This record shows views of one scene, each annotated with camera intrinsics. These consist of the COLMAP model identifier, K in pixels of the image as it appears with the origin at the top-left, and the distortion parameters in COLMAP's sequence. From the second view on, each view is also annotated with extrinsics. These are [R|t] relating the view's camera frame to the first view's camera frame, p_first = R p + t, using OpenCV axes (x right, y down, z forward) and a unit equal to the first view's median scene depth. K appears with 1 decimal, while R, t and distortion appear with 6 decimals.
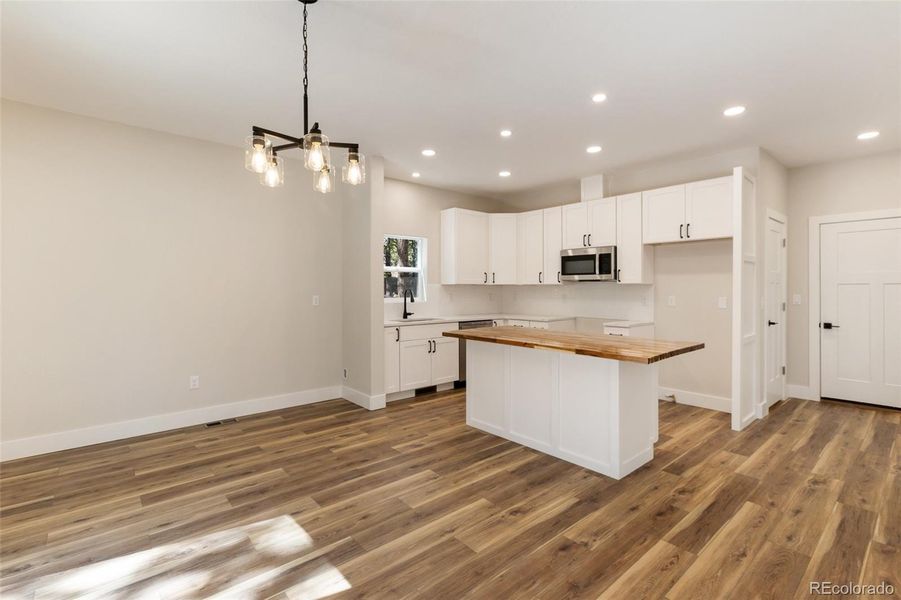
lens RADIAL K [[414.5, 0, 451.8], [0, 414.5, 287.6], [0, 0, 1]] dist [0.001800, -0.000366]
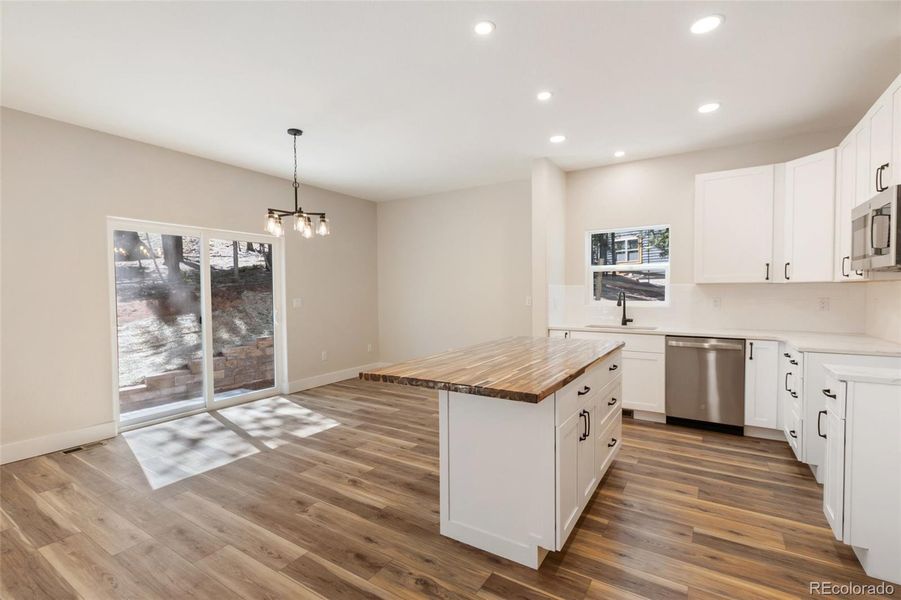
lens RADIAL K [[411.8, 0, 451.0], [0, 411.8, 304.3], [0, 0, 1]] dist [-0.000476, -0.000228]
pose [[0.286085, 0.028737, -0.957773, 0.971454], [0.008692, 0.999431, 0.032583, 0.001696], [0.958165, -0.017646, 0.285672, 0.681380]]
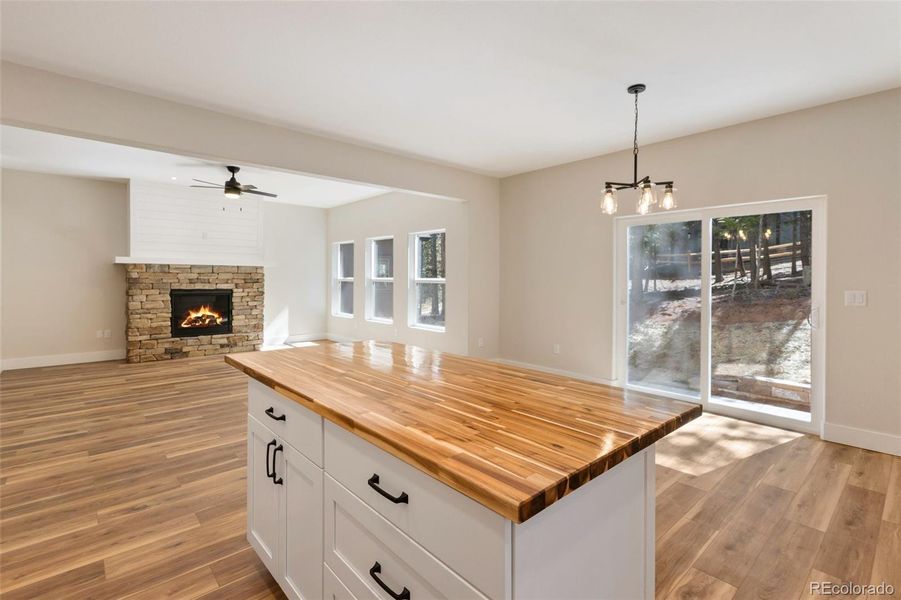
lens RADIAL K [[423.5, 0, 441.8], [0, 423.5, 278.2], [0, 0, 1]] dist [0.001064, -0.000271]
pose [[-0.999976, -0.004080, -0.005636, 0.227127], [-0.004073, 0.999991, -0.001137, 0.002915], [0.005641, -0.001114, -0.999983, 1.555015]]
